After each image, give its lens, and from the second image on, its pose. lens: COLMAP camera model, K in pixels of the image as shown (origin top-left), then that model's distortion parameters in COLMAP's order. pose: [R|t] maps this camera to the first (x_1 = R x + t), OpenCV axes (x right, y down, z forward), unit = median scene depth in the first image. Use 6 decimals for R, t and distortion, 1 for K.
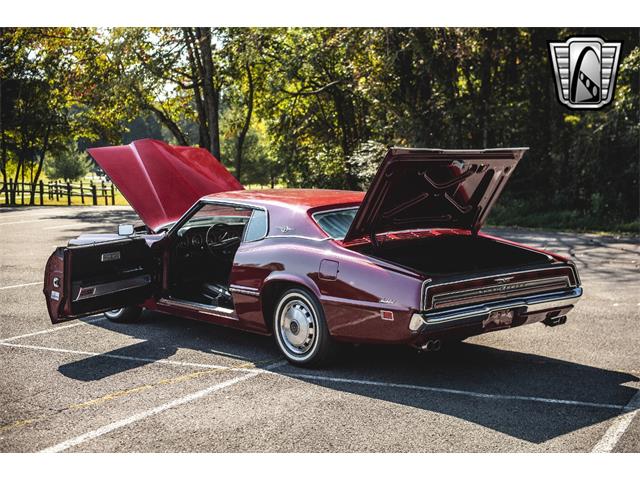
lens RADIAL K [[965.8, 0, 320.0], [0, 965.8, 240.0], [0, 0, 1]] dist [-0.114333, -0.019199]
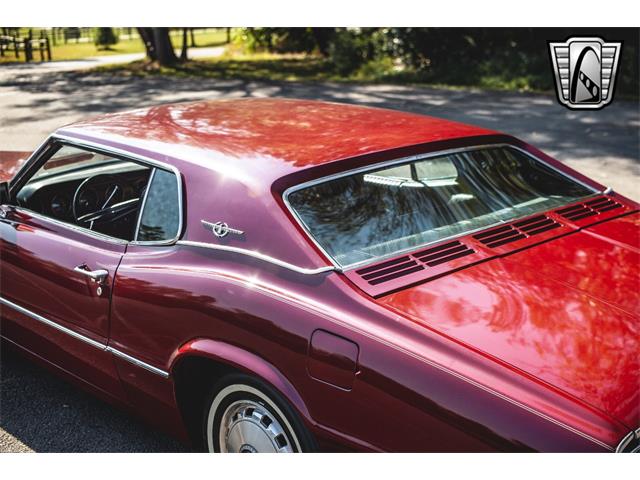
lens RADIAL K [[989.6, 0, 320.0], [0, 989.6, 240.0], [0, 0, 1]] dist [-0.095579, -0.114284]
pose [[0.998978, -0.028360, 0.035192, -0.008090], [0.022469, 0.987224, 0.157745, -0.075606], [-0.039216, -0.156793, 0.986853, 0.573796]]
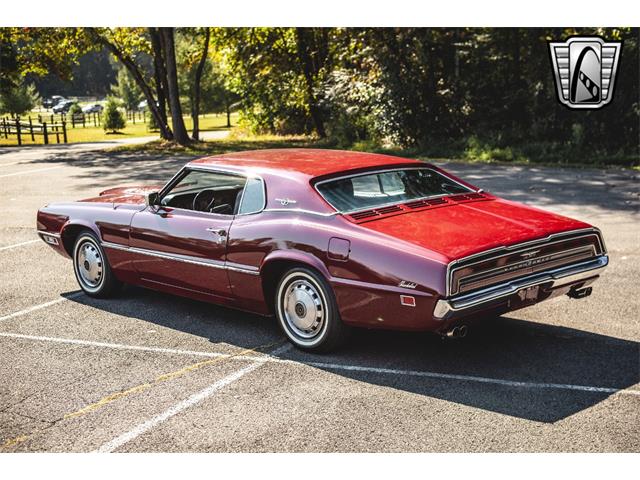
lens RADIAL K [[989.6, 0, 320.0], [0, 989.6, 240.0], [0, 0, 1]] dist [-0.095579, -0.114284]
pose [[0.998641, -0.032706, 0.040569, -0.043299], [0.029601, 0.996752, 0.074891, -0.044976], [-0.042886, -0.073588, 0.996366, 0.065837]]
